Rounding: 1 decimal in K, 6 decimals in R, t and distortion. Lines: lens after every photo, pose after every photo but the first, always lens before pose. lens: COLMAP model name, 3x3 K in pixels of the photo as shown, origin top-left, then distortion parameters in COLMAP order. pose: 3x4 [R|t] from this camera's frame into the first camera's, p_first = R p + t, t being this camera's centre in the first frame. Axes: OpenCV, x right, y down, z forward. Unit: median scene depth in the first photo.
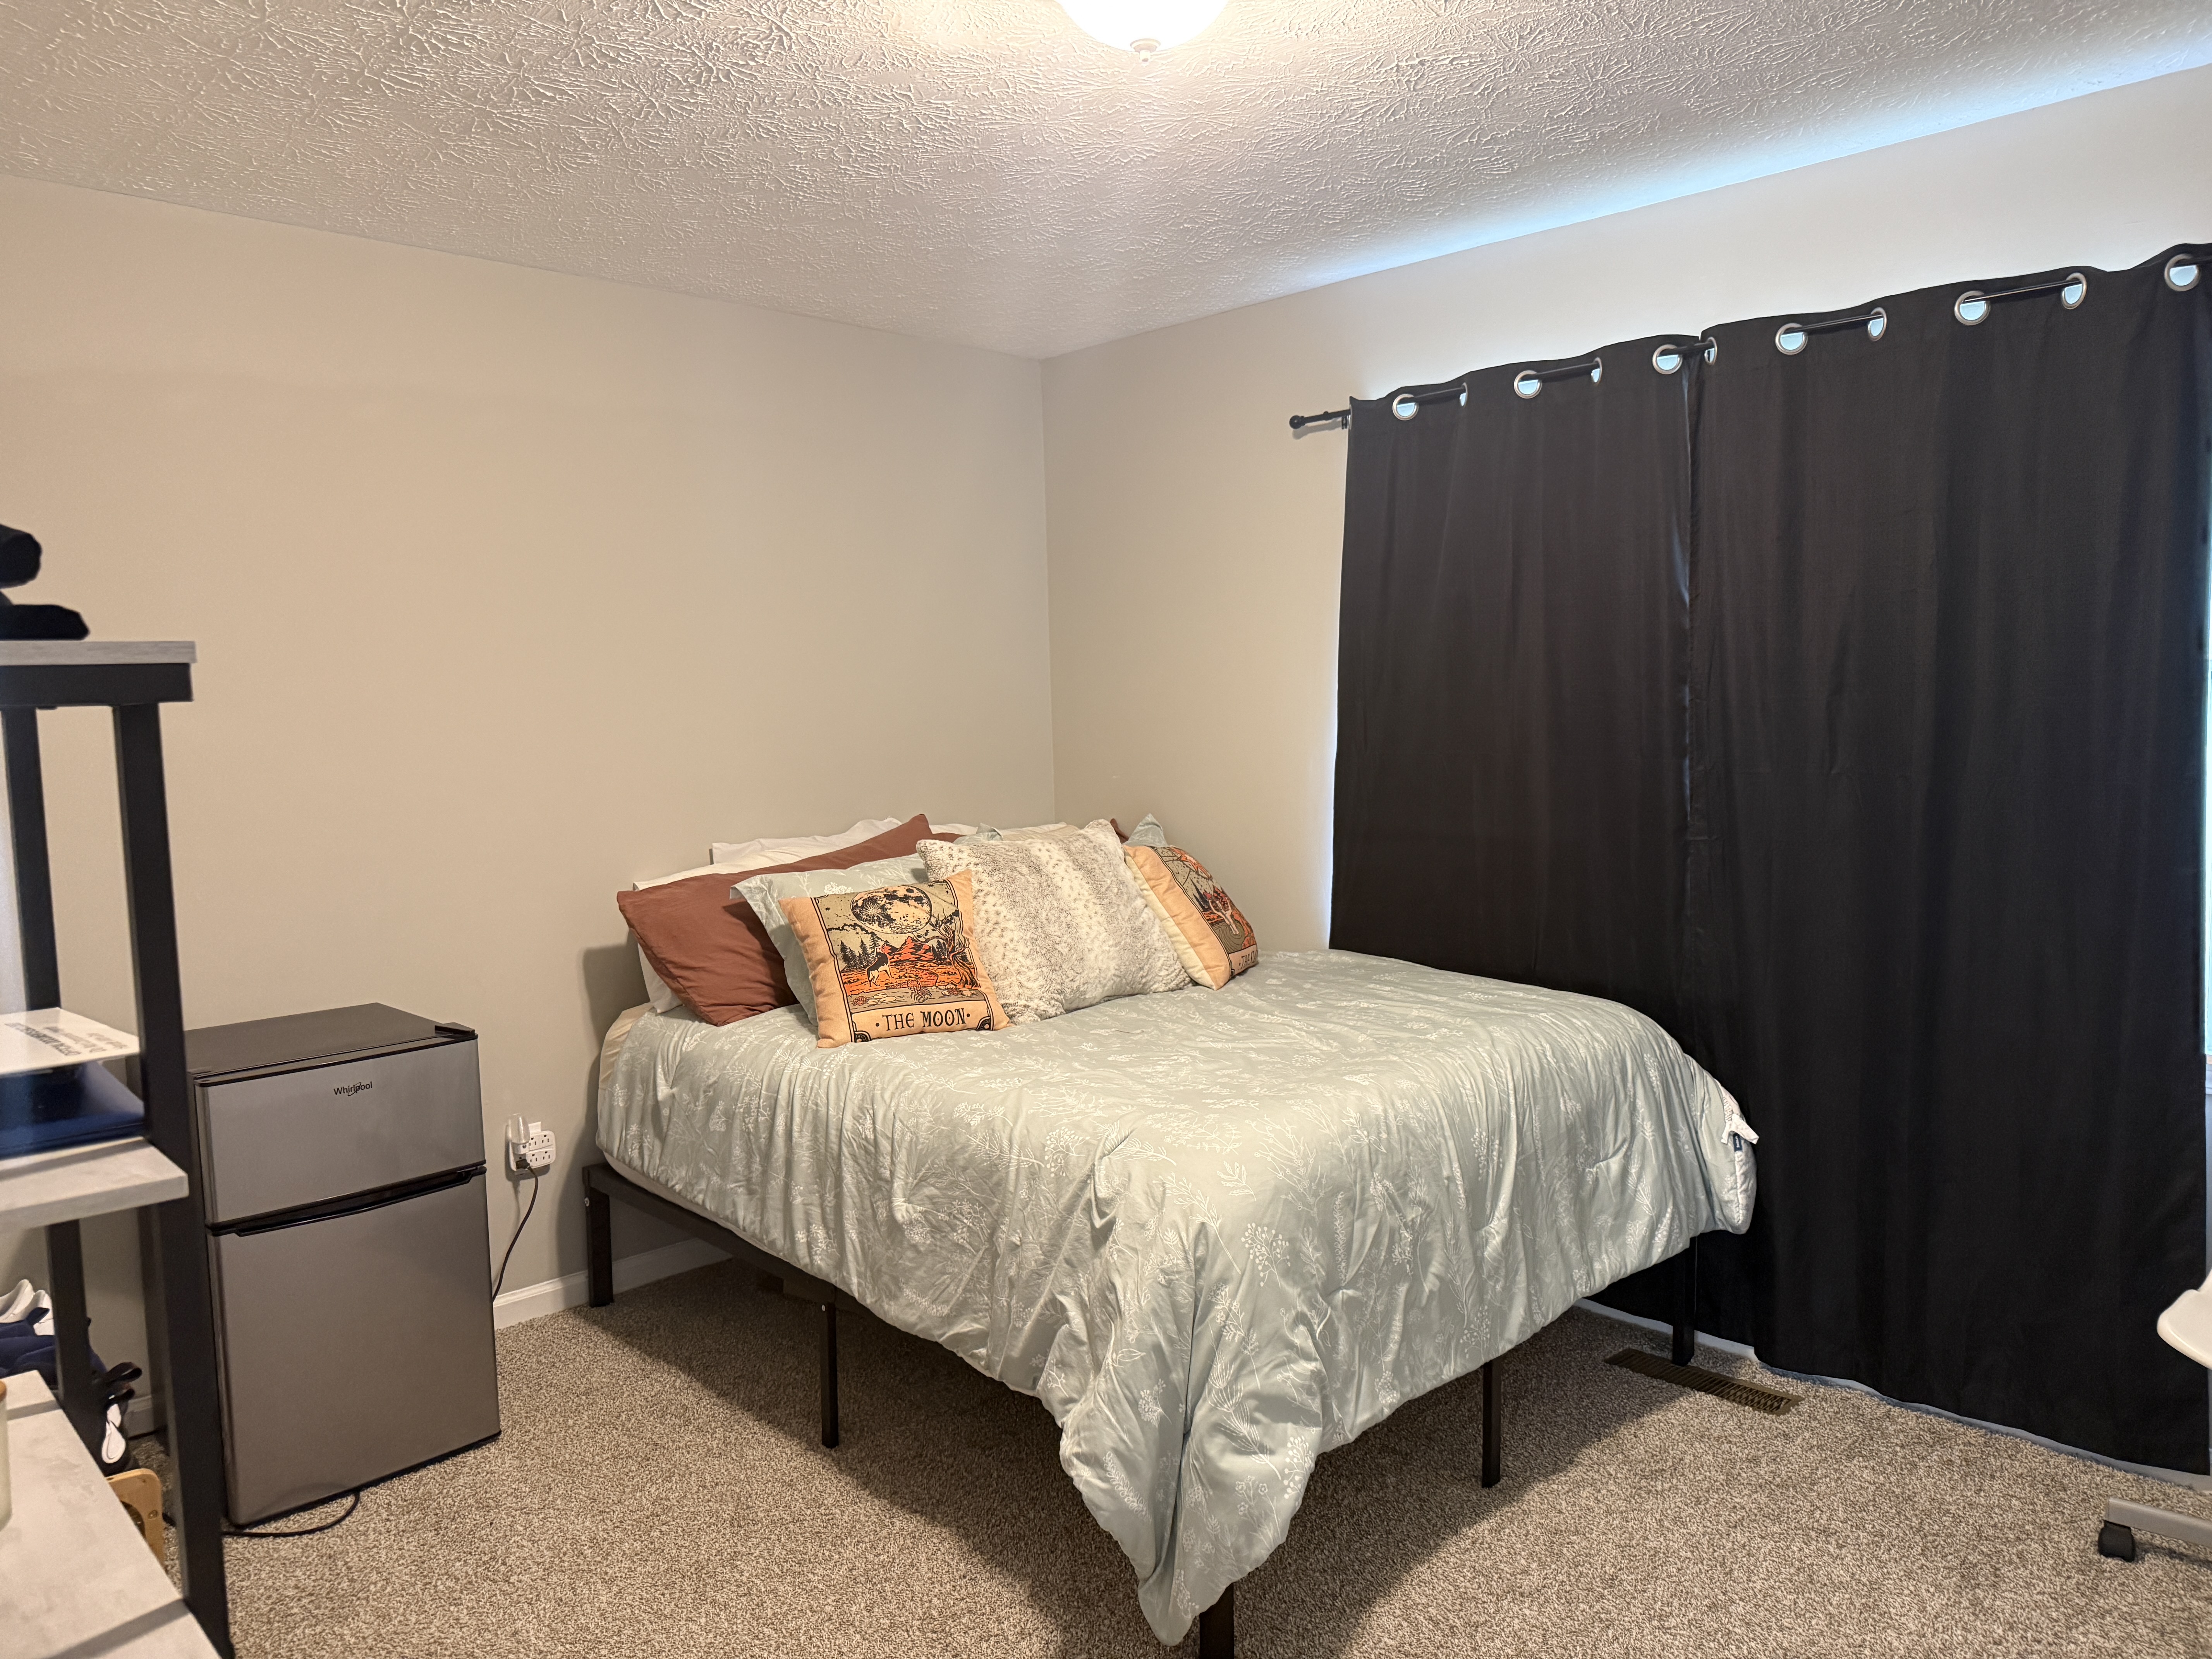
lens RADIAL K [[1564.8, 0, 1117.6], [0, 1564.8, 829.1], [0, 0, 1]] dist [0.063661, -0.086016]
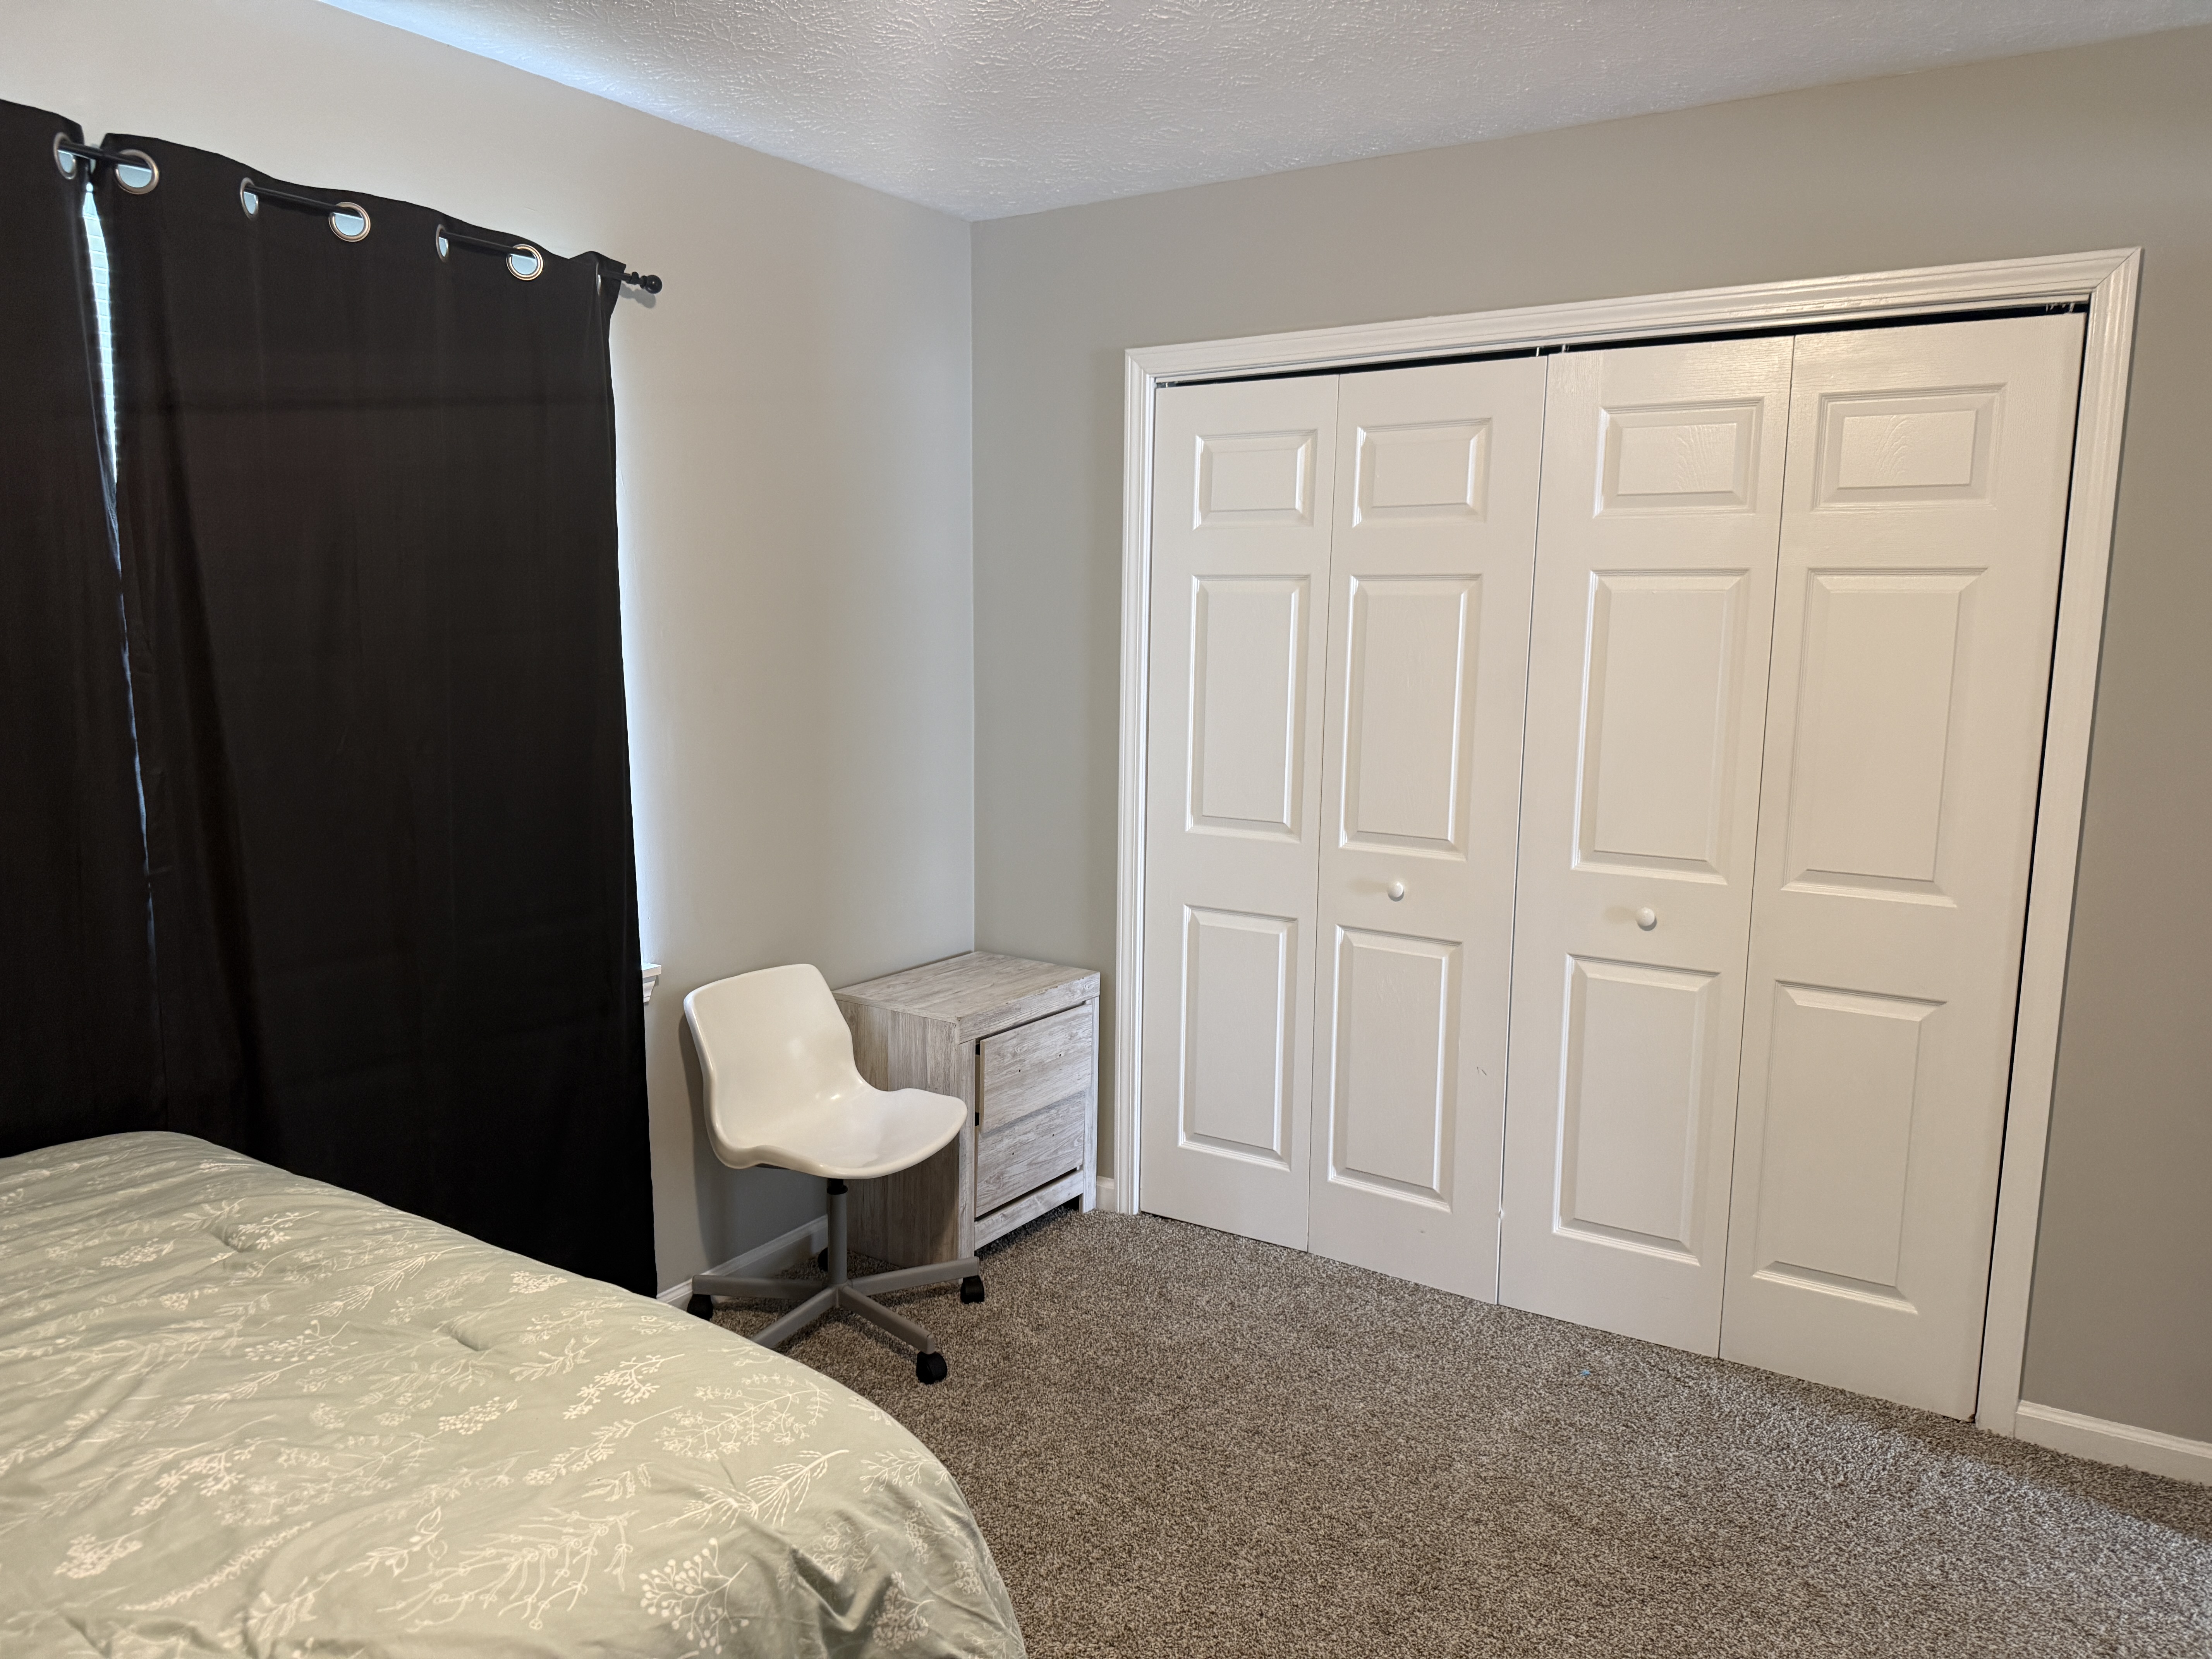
lens RADIAL K [[1564.8, 0, 1117.6], [0, 1564.8, 829.1], [0, 0, 1]] dist [0.063661, -0.086016]
pose [[-0.235246, -0.116008, 0.964988, -0.478971], [0.078250, 0.987368, 0.137774, -0.089529], [-0.968781, 0.107921, -0.223196, 0.863702]]
